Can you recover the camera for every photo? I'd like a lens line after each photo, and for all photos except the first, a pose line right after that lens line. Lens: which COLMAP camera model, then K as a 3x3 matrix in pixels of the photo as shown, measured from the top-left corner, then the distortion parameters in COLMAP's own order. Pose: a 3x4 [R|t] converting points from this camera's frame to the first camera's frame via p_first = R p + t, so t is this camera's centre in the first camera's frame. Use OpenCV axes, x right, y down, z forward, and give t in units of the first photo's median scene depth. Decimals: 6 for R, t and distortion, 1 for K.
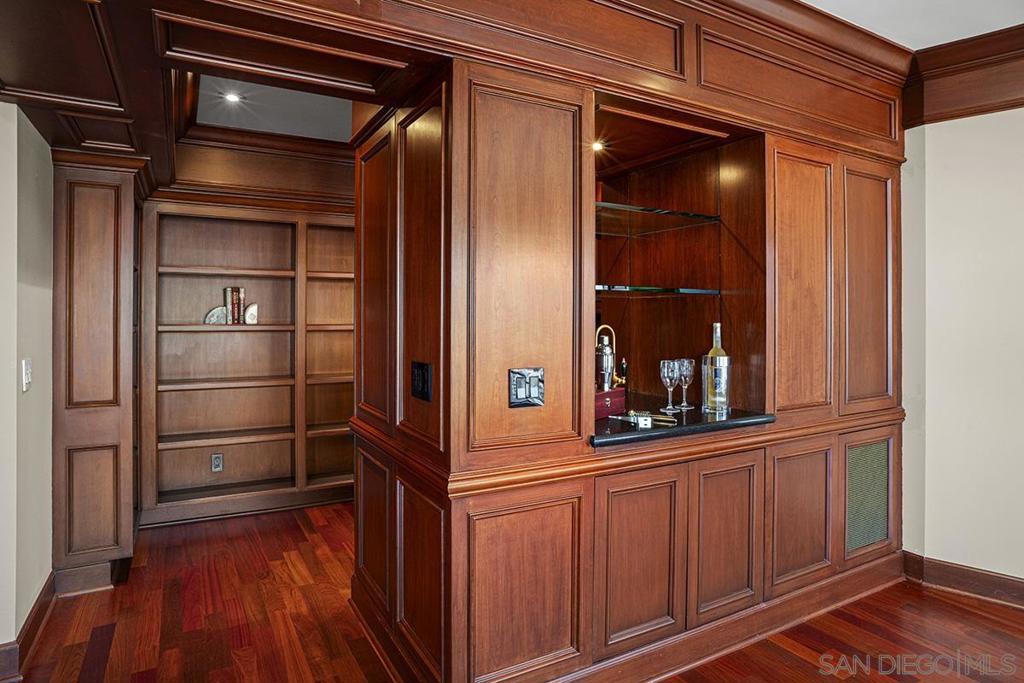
lens RADIAL K [[576.9, 0, 506.6], [0, 576.9, 322.8], [0, 0, 1]] dist [-0.001027, 0.001340]
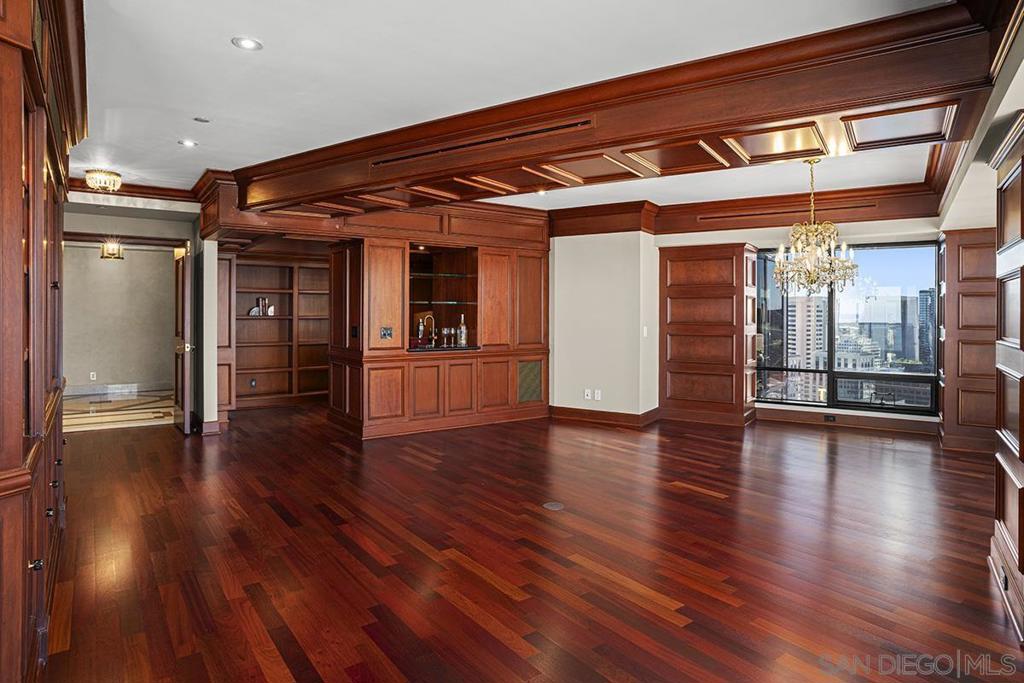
lens RADIAL K [[576.9, 0, 506.6], [0, 576.9, 322.8], [0, 0, 1]] dist [-0.001027, 0.001340]
pose [[0.994149, -0.001245, 0.108013, 0.244524], [0.000244, 0.999957, 0.009286, 0.012678], [-0.108020, -0.009205, 0.994106, -1.615869]]
